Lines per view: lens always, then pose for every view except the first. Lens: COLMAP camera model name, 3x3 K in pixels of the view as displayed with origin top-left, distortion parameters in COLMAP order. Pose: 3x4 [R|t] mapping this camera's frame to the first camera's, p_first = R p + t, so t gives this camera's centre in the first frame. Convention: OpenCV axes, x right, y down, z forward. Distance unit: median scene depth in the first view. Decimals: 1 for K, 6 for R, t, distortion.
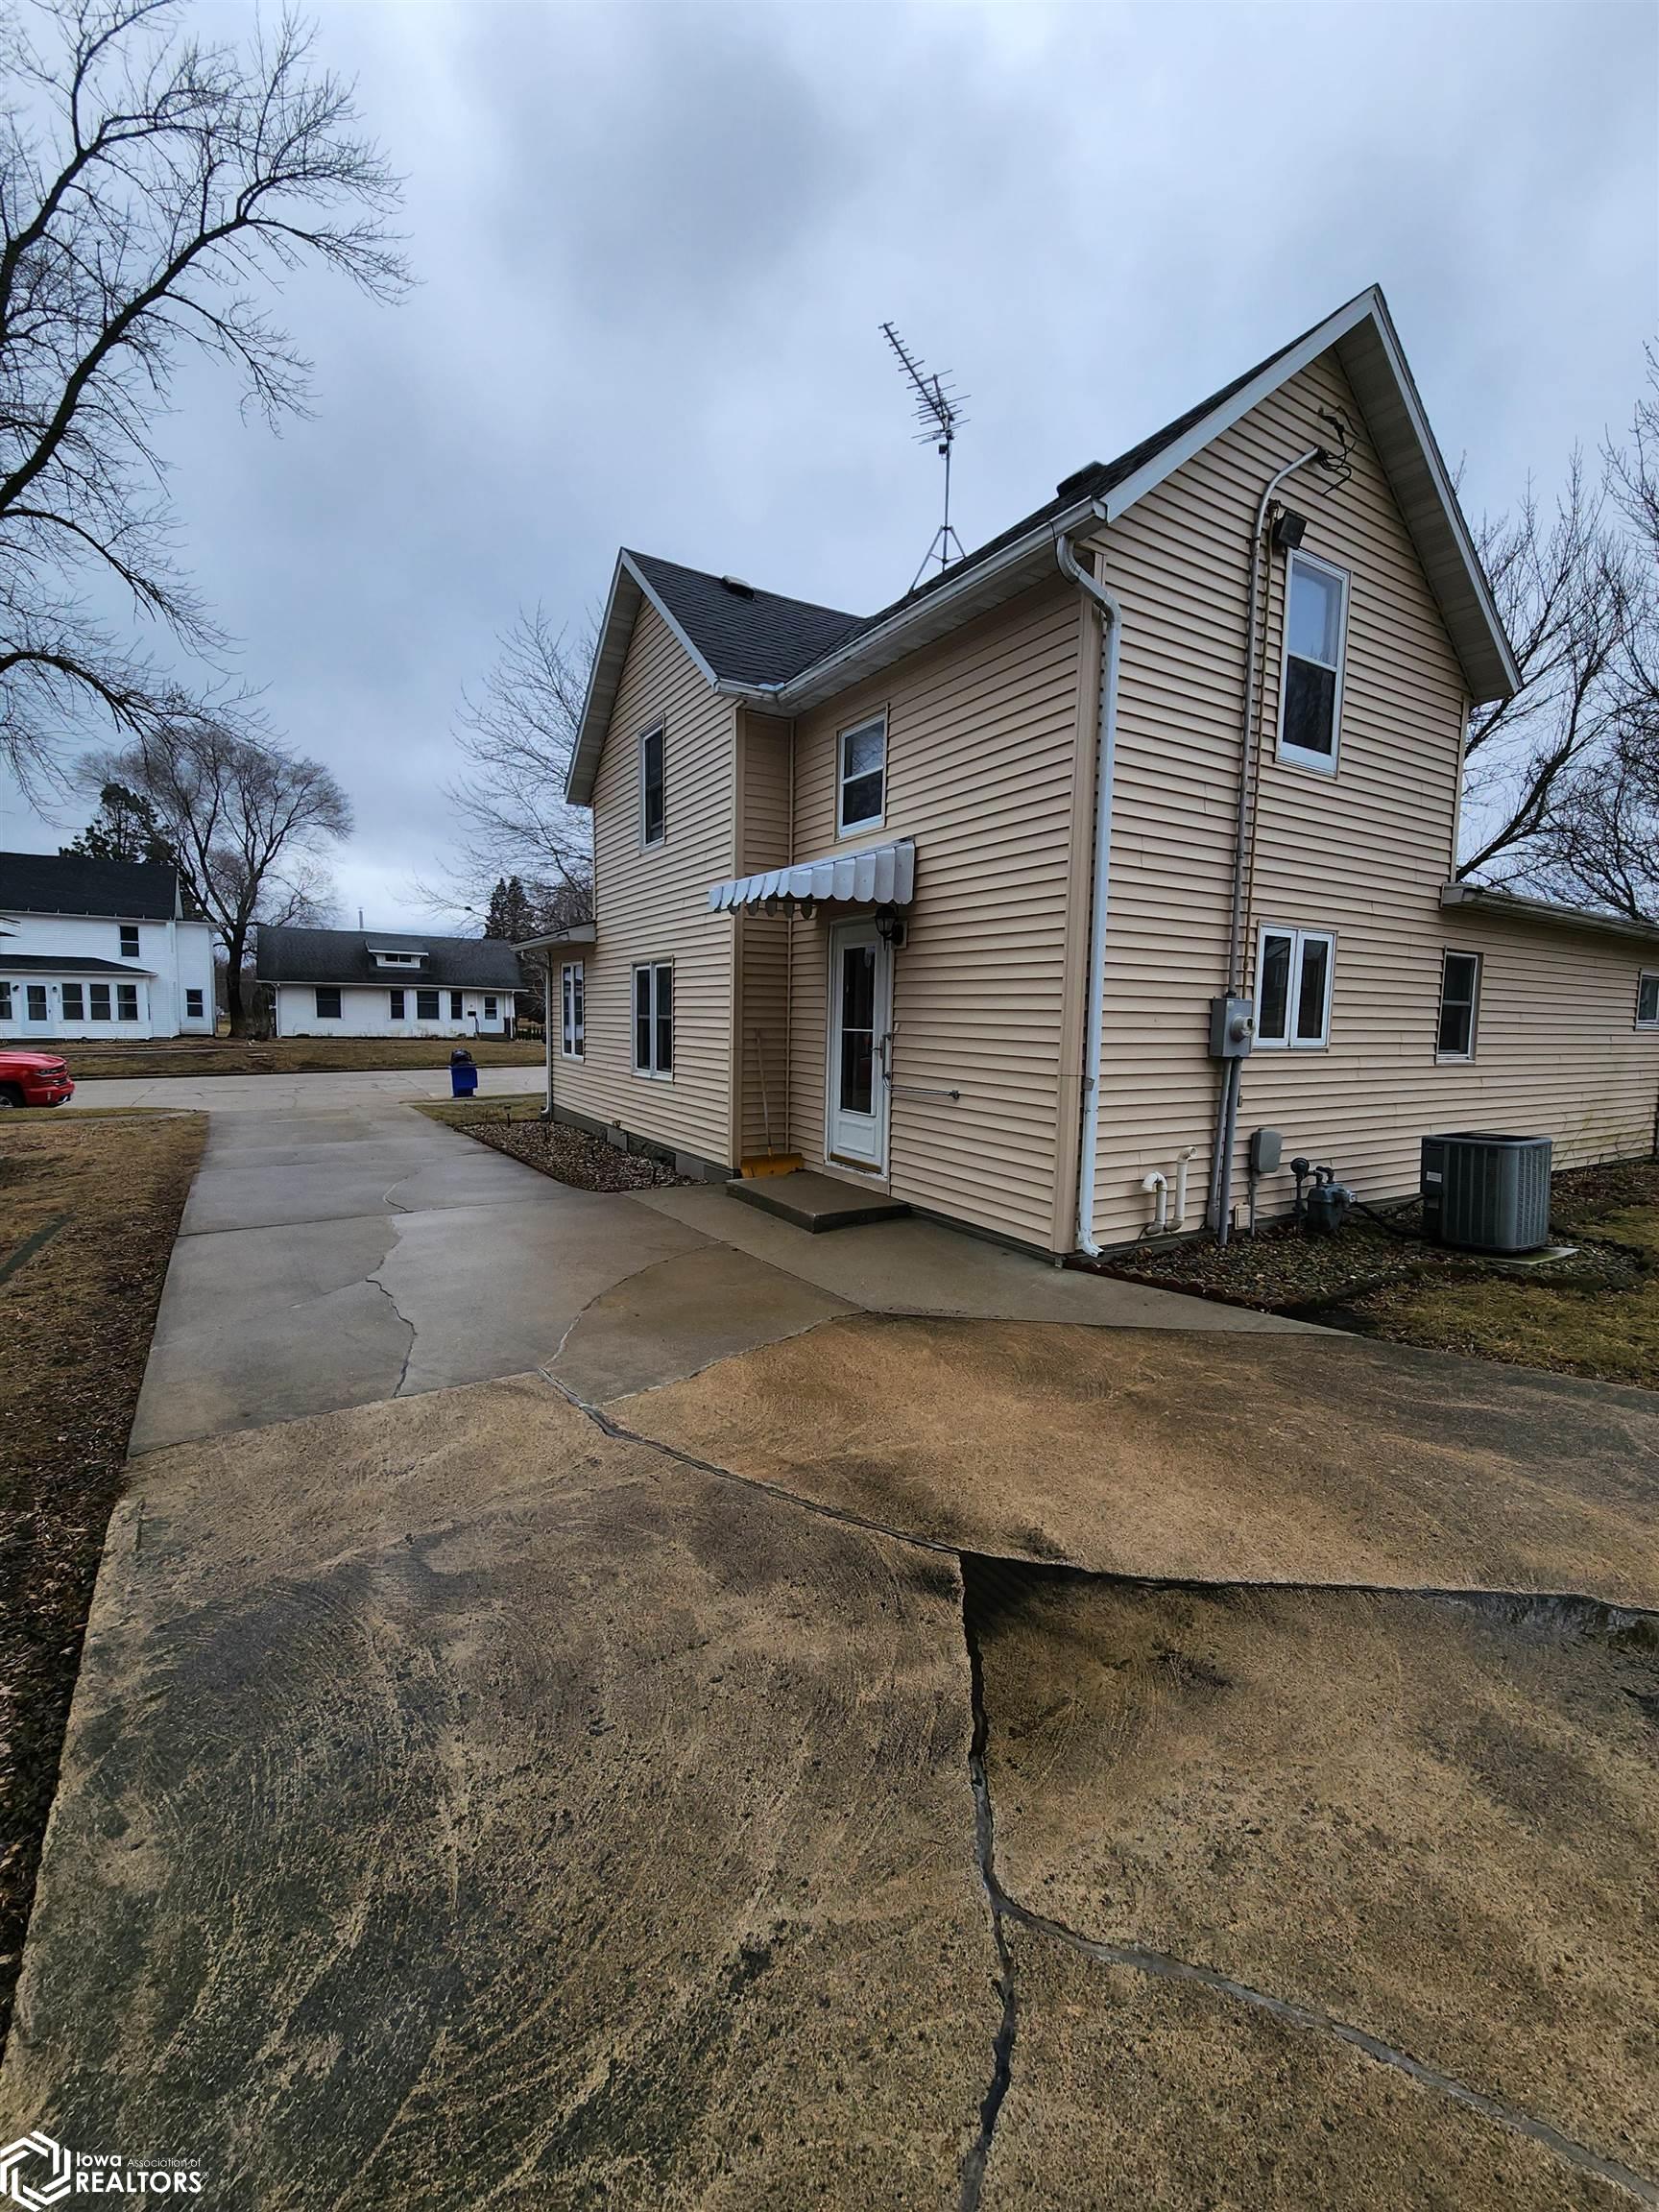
lens RADIAL K [[907.3, 0, 829.5], [0, 907.3, 1106.0], [0, 0, 1]] dist [0.005456, -0.002448]
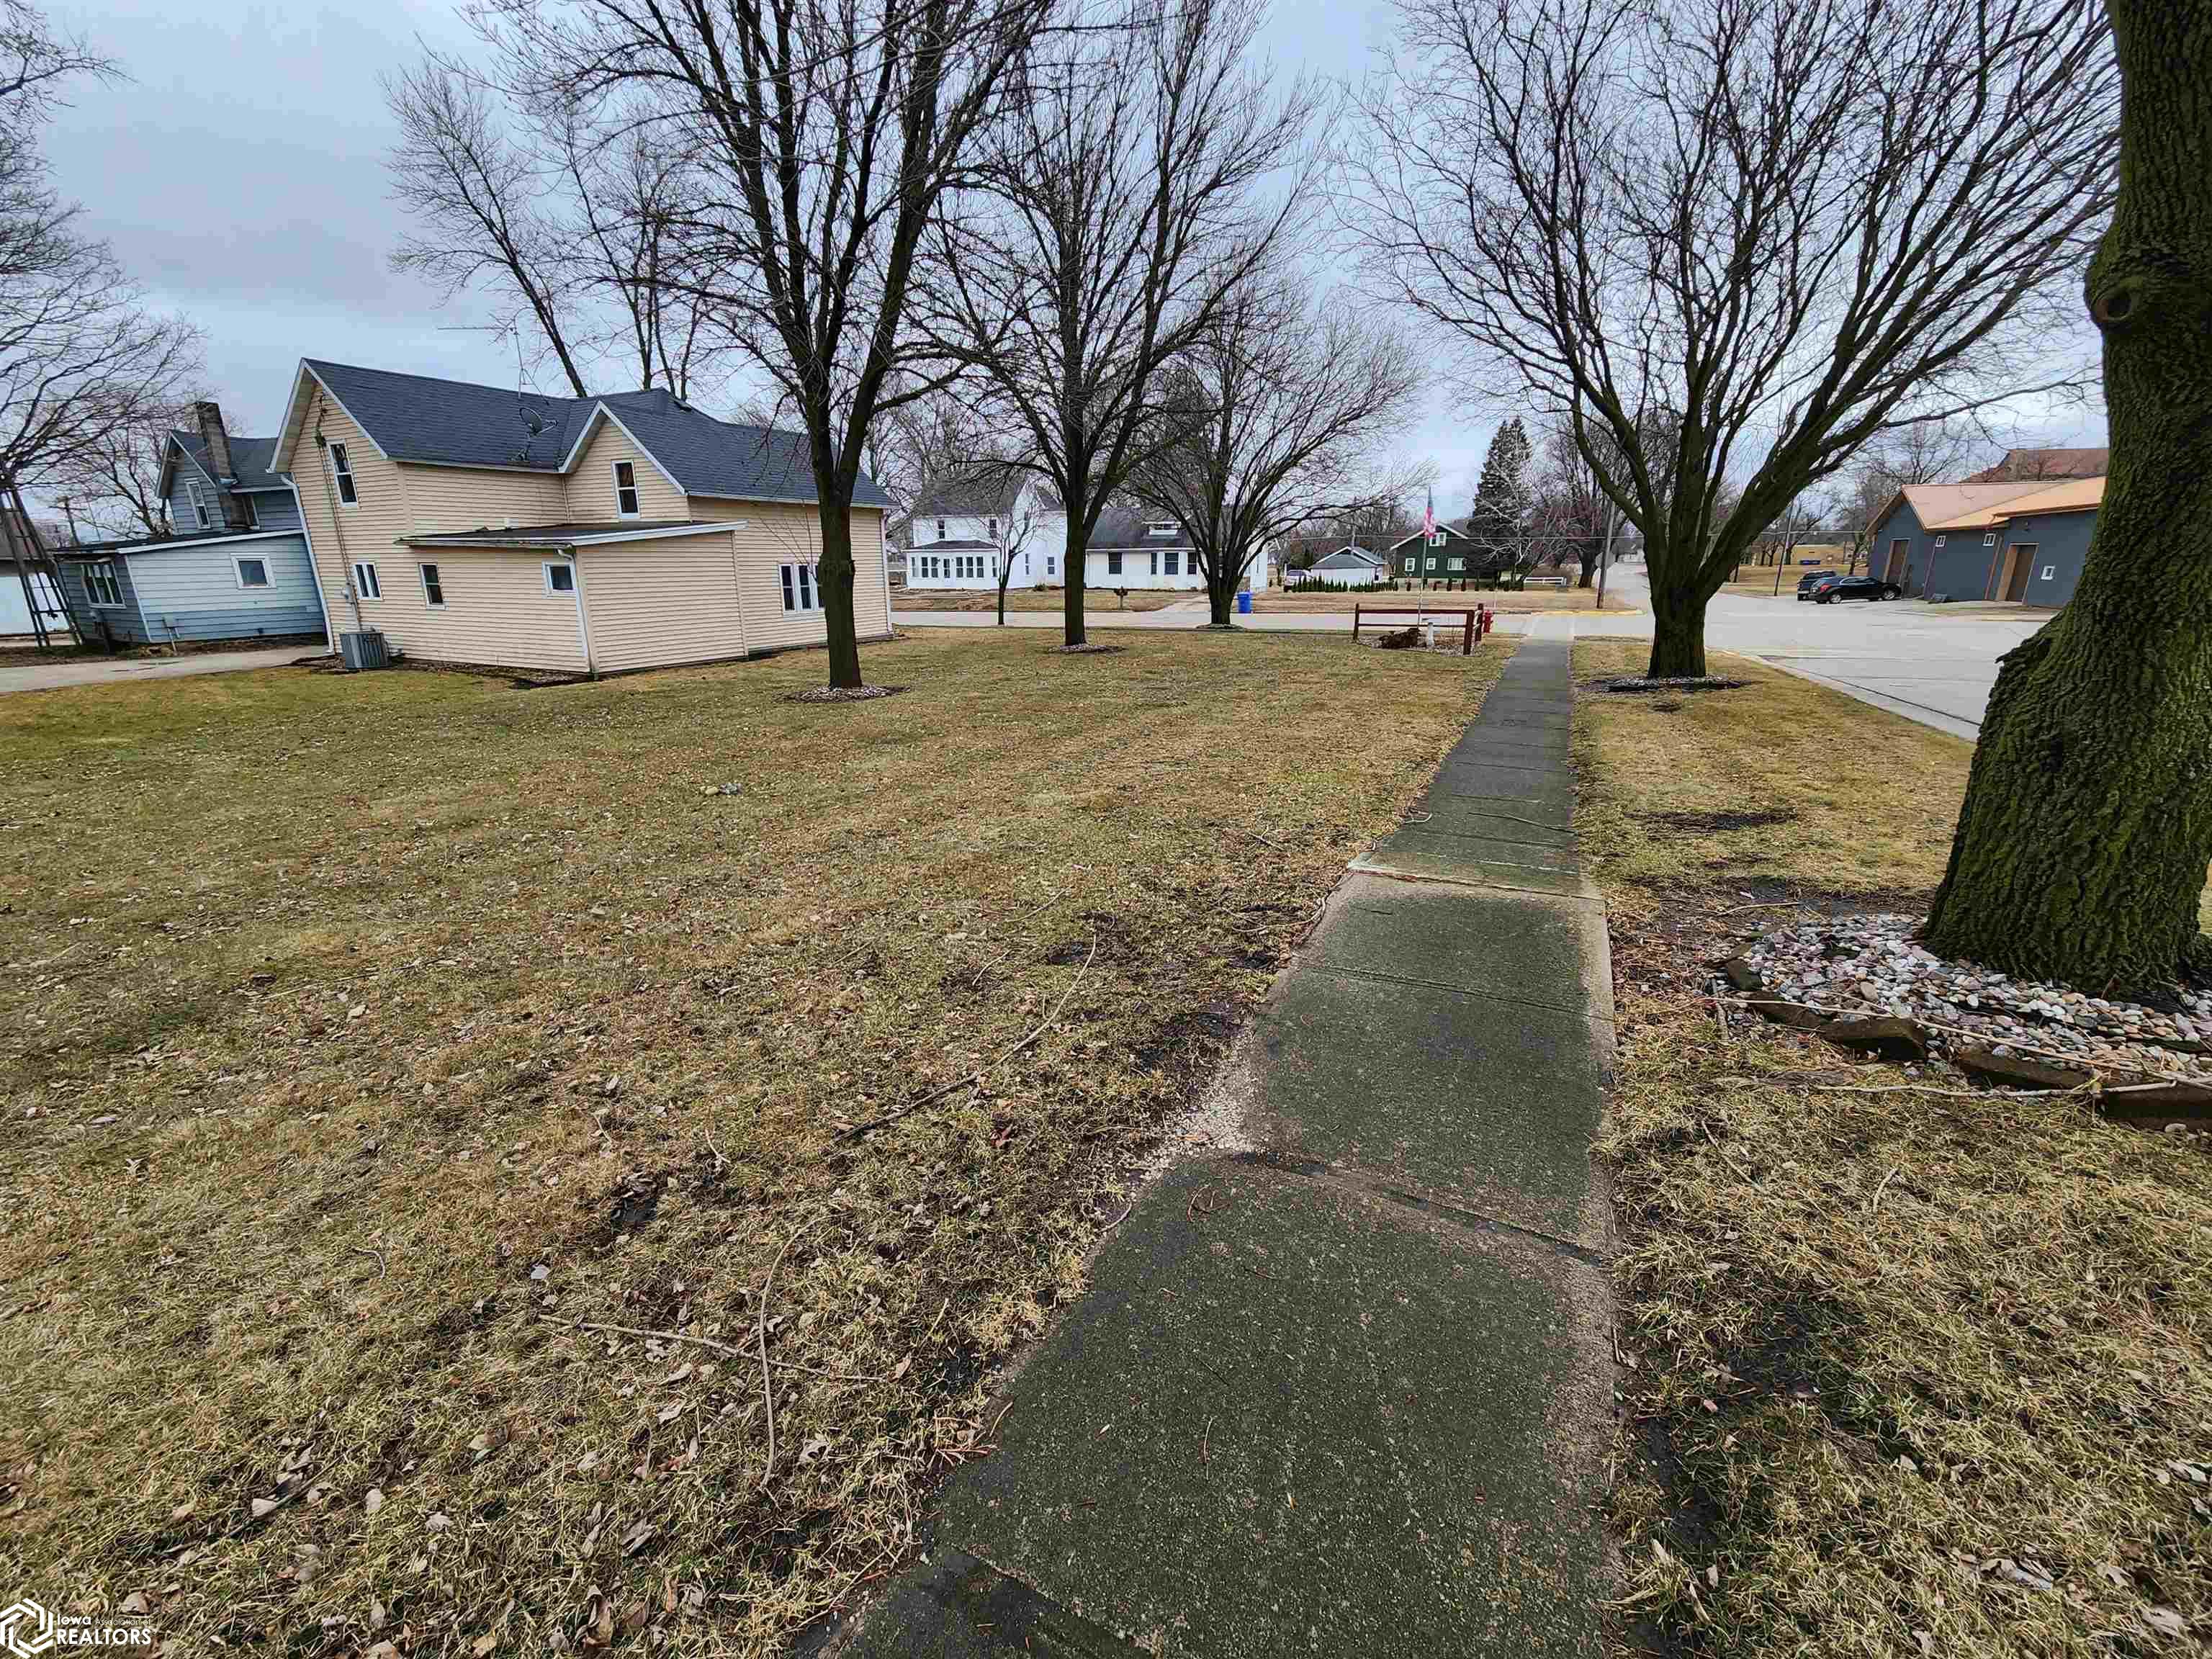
lens RADIAL K [[907.3, 0, 1096.6], [0, 907.3, 824.4], [0, 0, 1]] dist [0.005456, -0.002448]
pose [[0.508211, 0.224690, -0.831406, 4.472614], [-0.069951, 0.972947, 0.220183, -0.172506], [0.858387, -0.053742, 0.510180, 1.457962]]
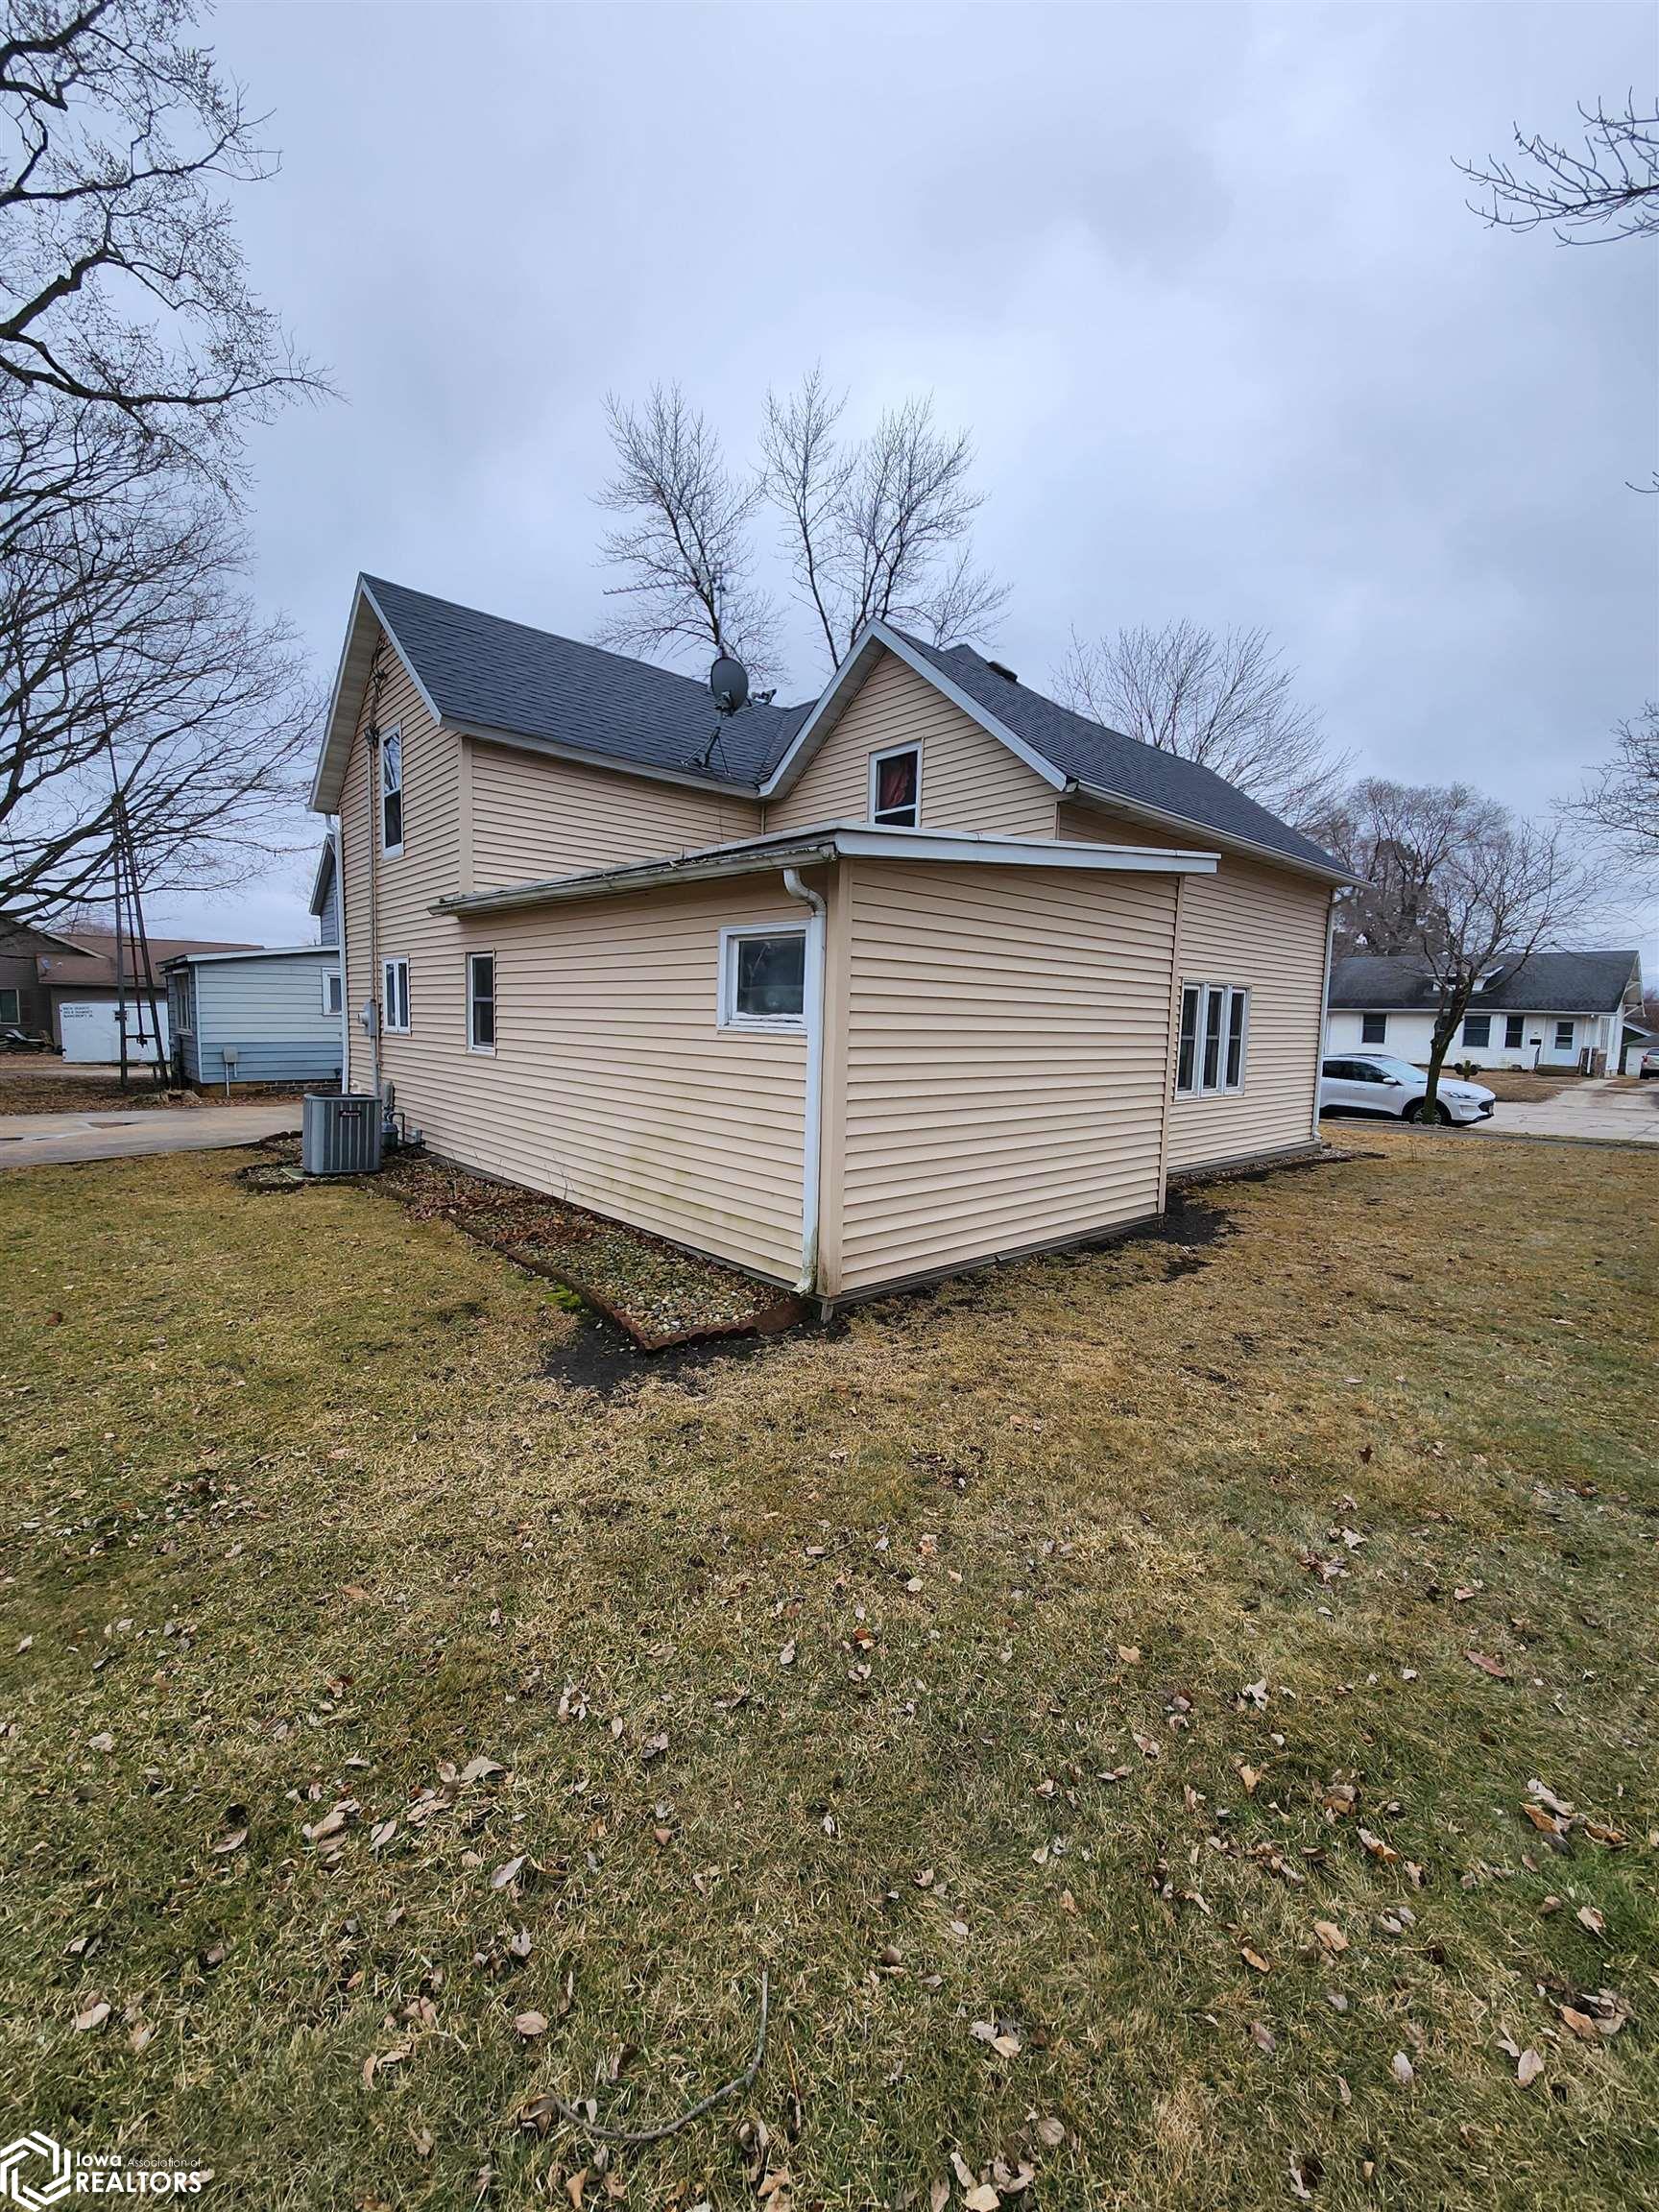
lens RADIAL K [[907.3, 0, 829.5], [0, 907.3, 1106.0], [0, 0, 1]] dist [0.005456, -0.002448]
pose [[0.156913, 0.081194, -0.984269, 2.127940], [-0.117394, 0.991082, 0.063041, -0.121158], [0.980611, 0.105655, 0.165045, 1.440385]]
